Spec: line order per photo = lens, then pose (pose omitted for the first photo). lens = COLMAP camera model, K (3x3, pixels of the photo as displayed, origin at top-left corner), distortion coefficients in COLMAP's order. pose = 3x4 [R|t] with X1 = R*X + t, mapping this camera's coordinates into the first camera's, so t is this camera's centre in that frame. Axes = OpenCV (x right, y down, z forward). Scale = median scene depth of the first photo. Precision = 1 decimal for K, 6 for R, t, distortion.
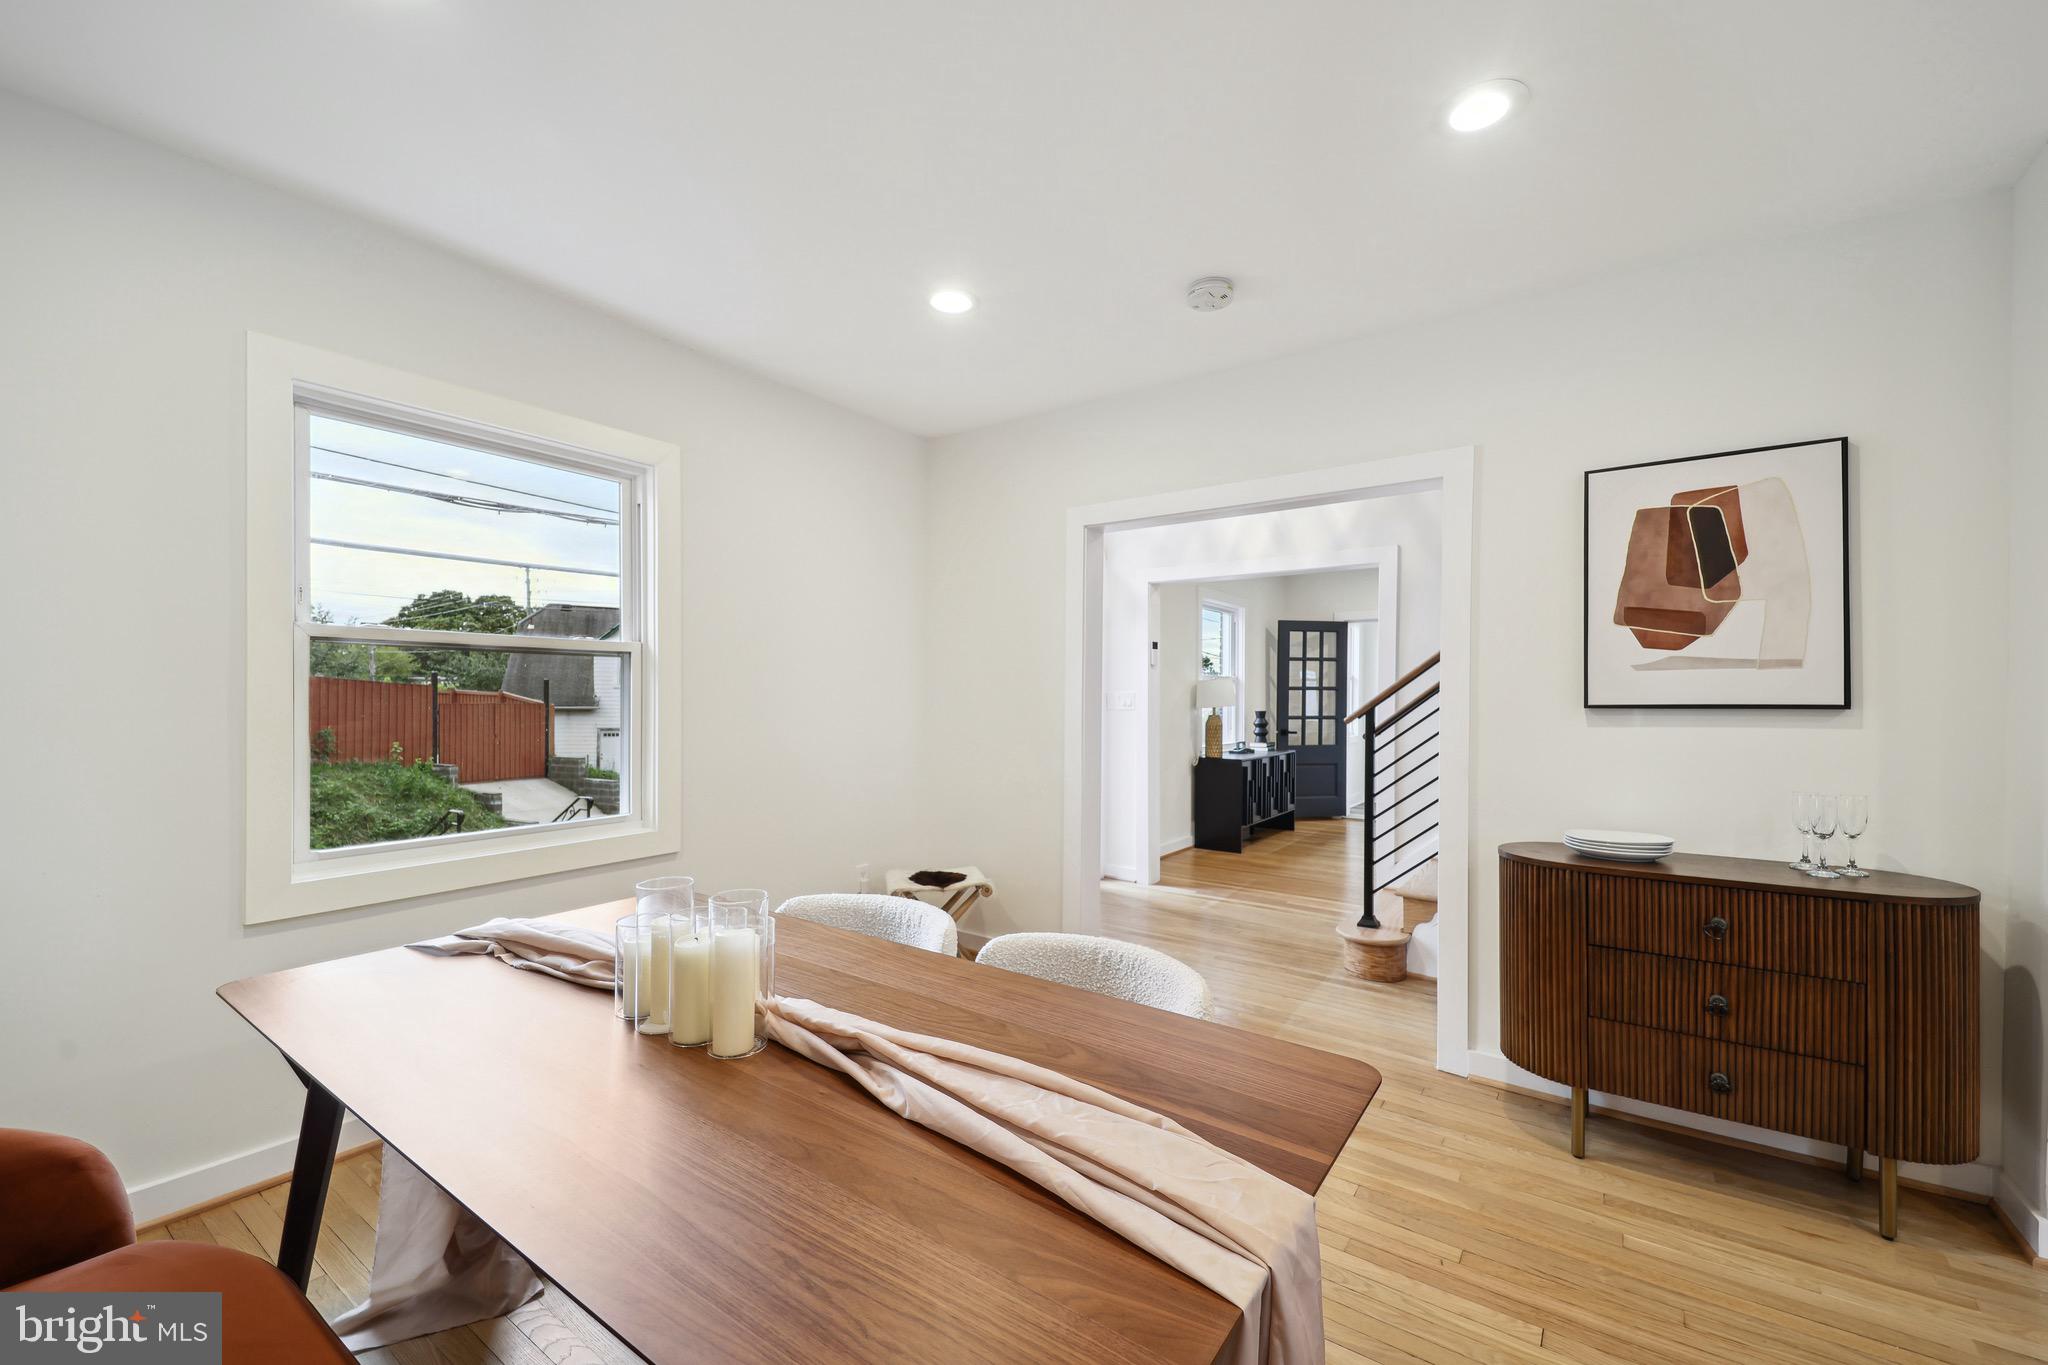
lens RADIAL K [[819.4, 0, 1023.5], [0, 819.4, 705.6], [0, 0, 1]] dist [0.015439, -0.000038]
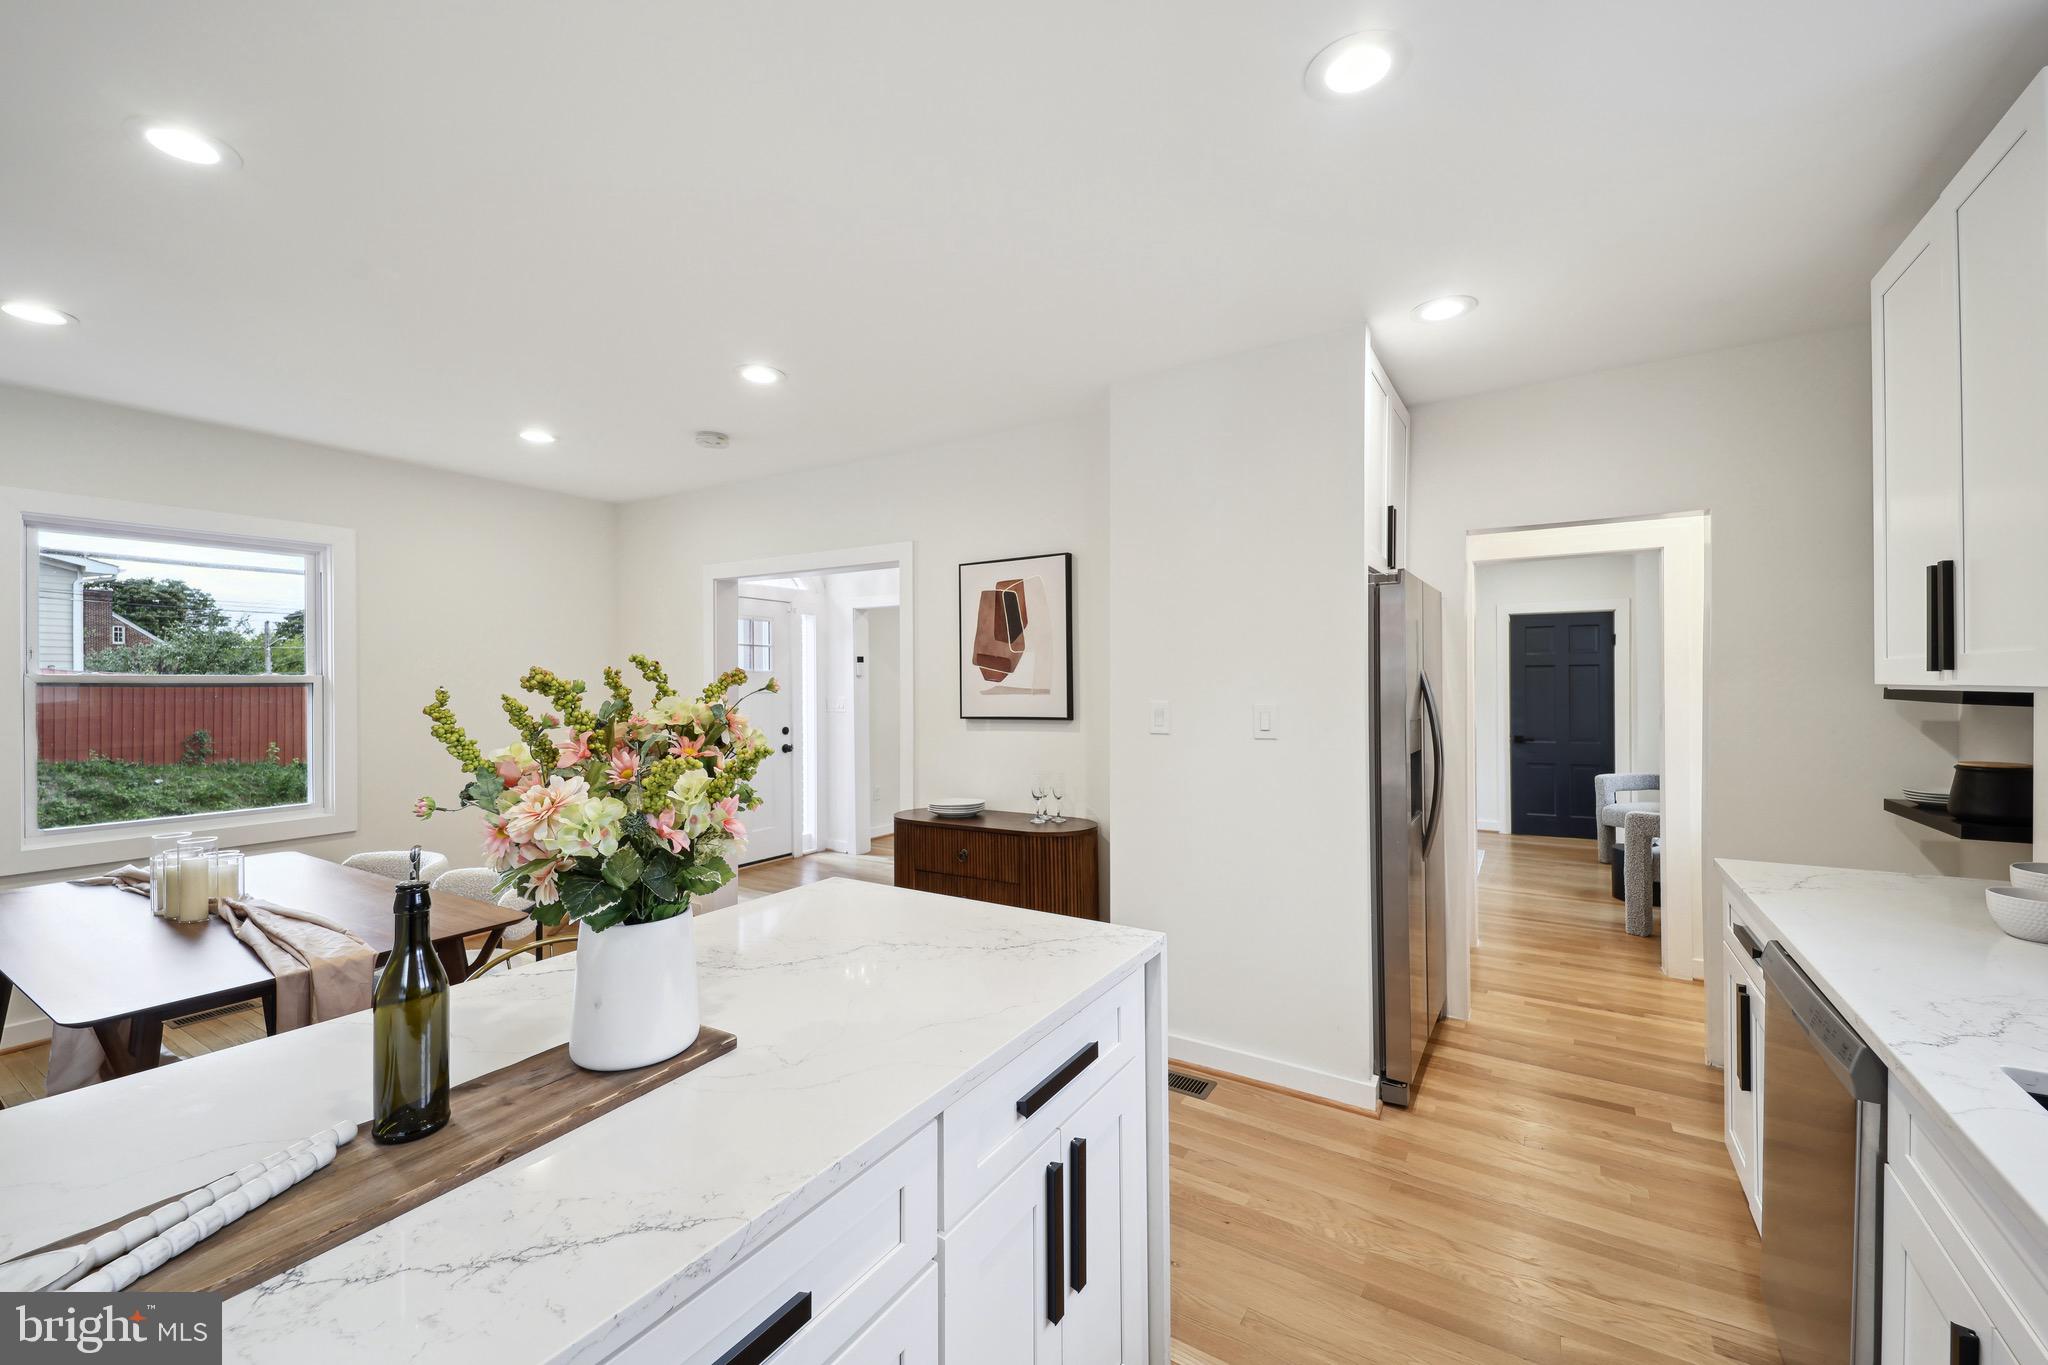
lens RADIAL K [[825.5, 0, 1016.8], [0, 825.5, 686.3], [0, 0, 1]] dist [0.069548, -0.030493]
pose [[0.998625, -0.009301, 0.051596, 0.268047], [0.009735, 0.999919, -0.008182, -0.016536], [-0.051515, 0.008673, 0.998635, -0.203212]]
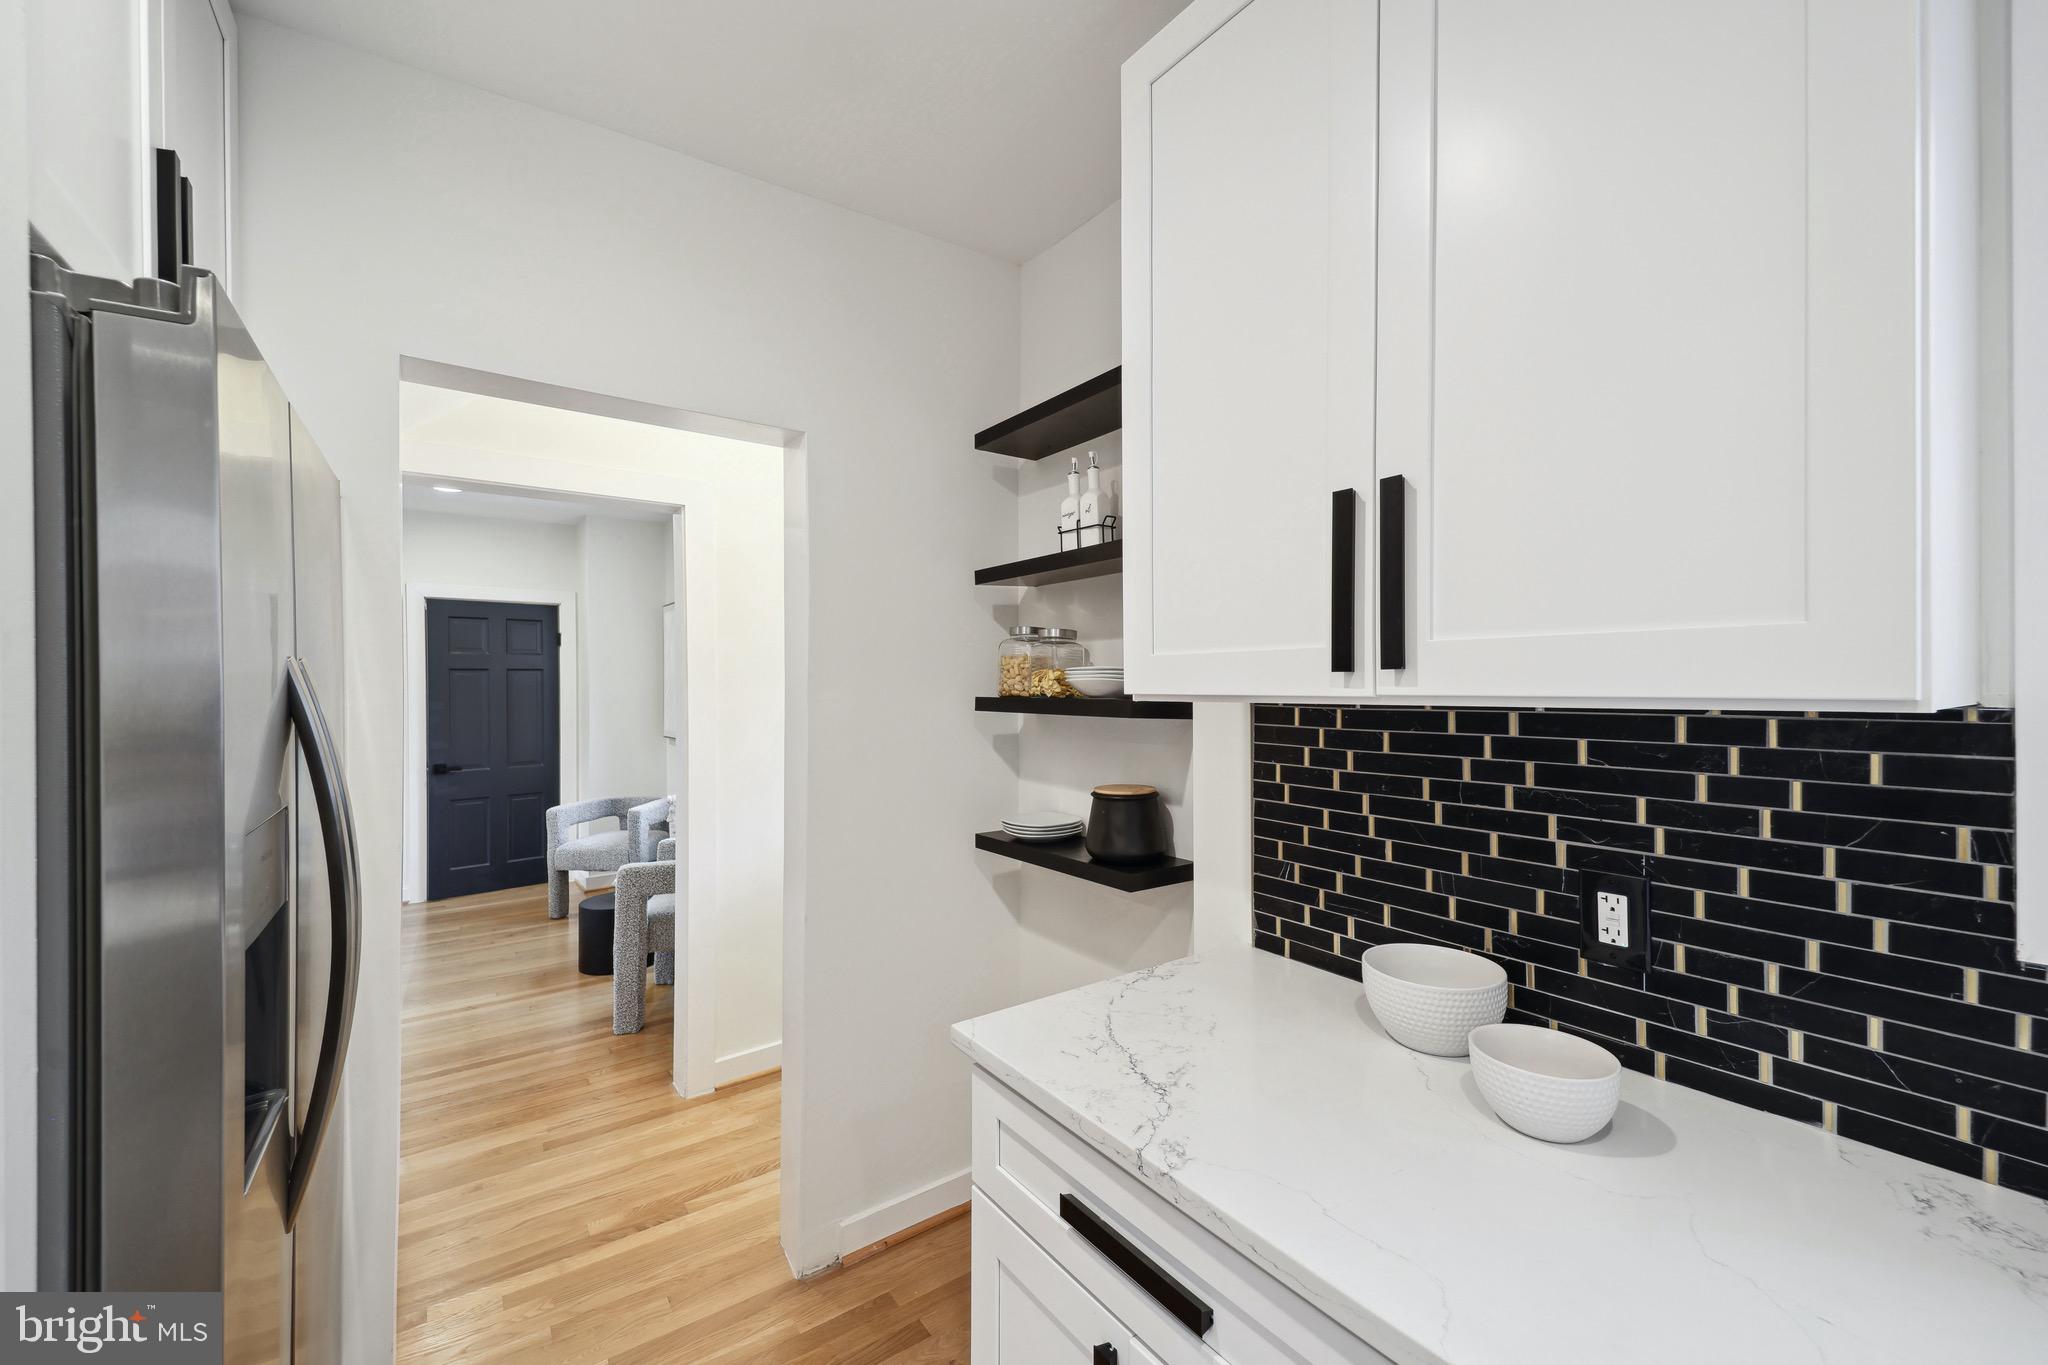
lens RADIAL K [[812.0, 0, 1026.9], [0, 812.0, 675.9], [0, 0, 1]] dist [0.026868, -0.005386]
pose [[0.326053, 0.004127, 0.945343, 0.410736], [0.019291, 0.999753, -0.011018, -0.019059], [-0.945155, 0.021829, 0.325892, 0.059711]]
